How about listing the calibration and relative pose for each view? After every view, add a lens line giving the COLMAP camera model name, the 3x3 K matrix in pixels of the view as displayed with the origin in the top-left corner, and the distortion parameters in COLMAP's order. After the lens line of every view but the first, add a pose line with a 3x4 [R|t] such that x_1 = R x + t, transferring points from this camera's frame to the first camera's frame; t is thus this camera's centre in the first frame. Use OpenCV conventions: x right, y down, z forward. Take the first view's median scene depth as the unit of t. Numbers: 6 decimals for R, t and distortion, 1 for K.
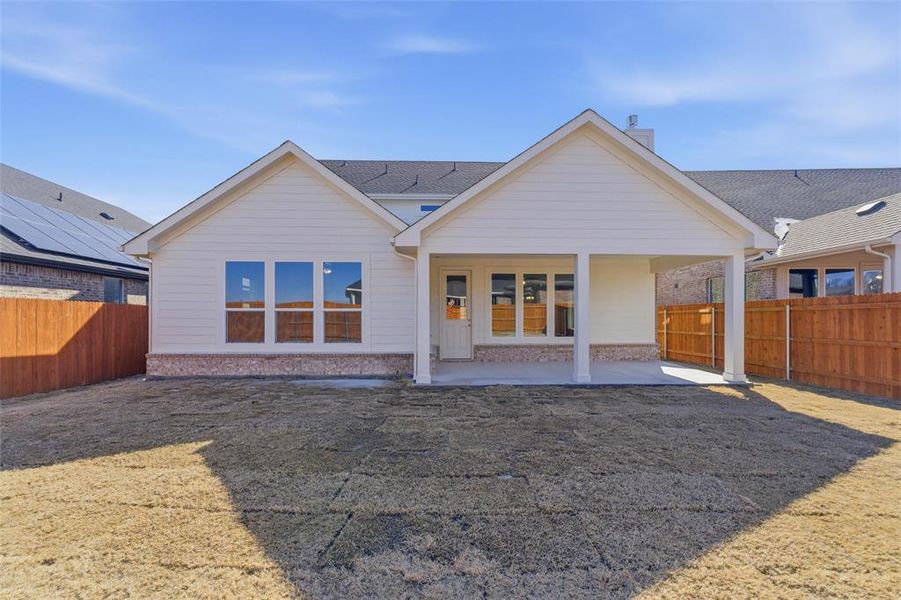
lens RADIAL K [[380.5, 0, 449.1], [0, 380.5, 315.9], [0, 0, 1]] dist [0.003093, 0.000297]
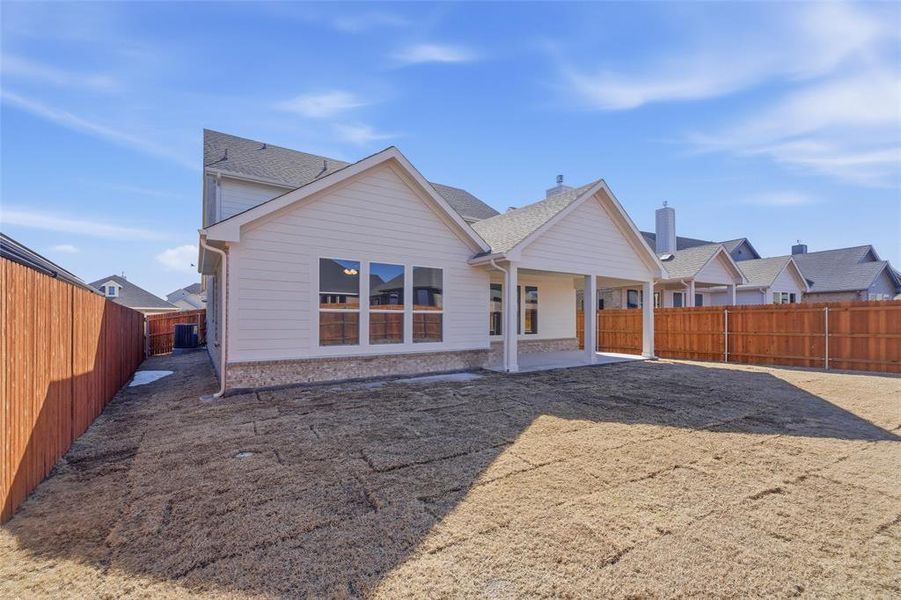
lens RADIAL K [[380.5, 0, 449.1], [0, 380.5, 315.9], [0, 0, 1]] dist [0.003093, 0.000297]
pose [[0.844704, 0.005113, 0.535209, -0.817112], [0.001540, 0.999927, -0.011984, 0.009125], [-0.535231, 0.010947, 0.844635, 0.056530]]
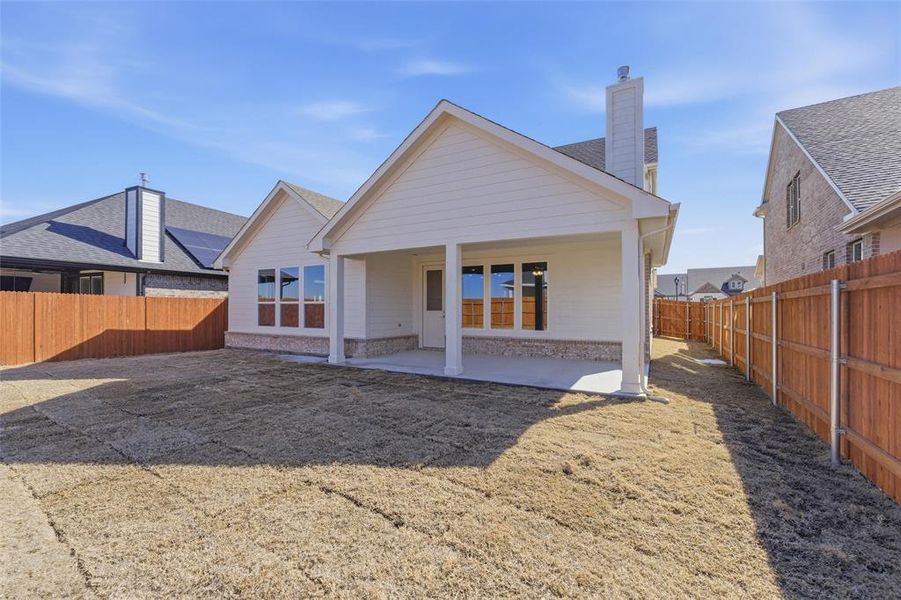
lens RADIAL K [[369.9, 0, 445.8], [0, 369.9, 305.7], [0, 0, 1]] dist [-0.000881, -0.000069]
pose [[0.860338, -0.001644, -0.509722, 0.750396], [-0.001923, 0.999977, -0.006471, 0.001358], [0.509721, 0.006547, 0.860315, 0.153168]]
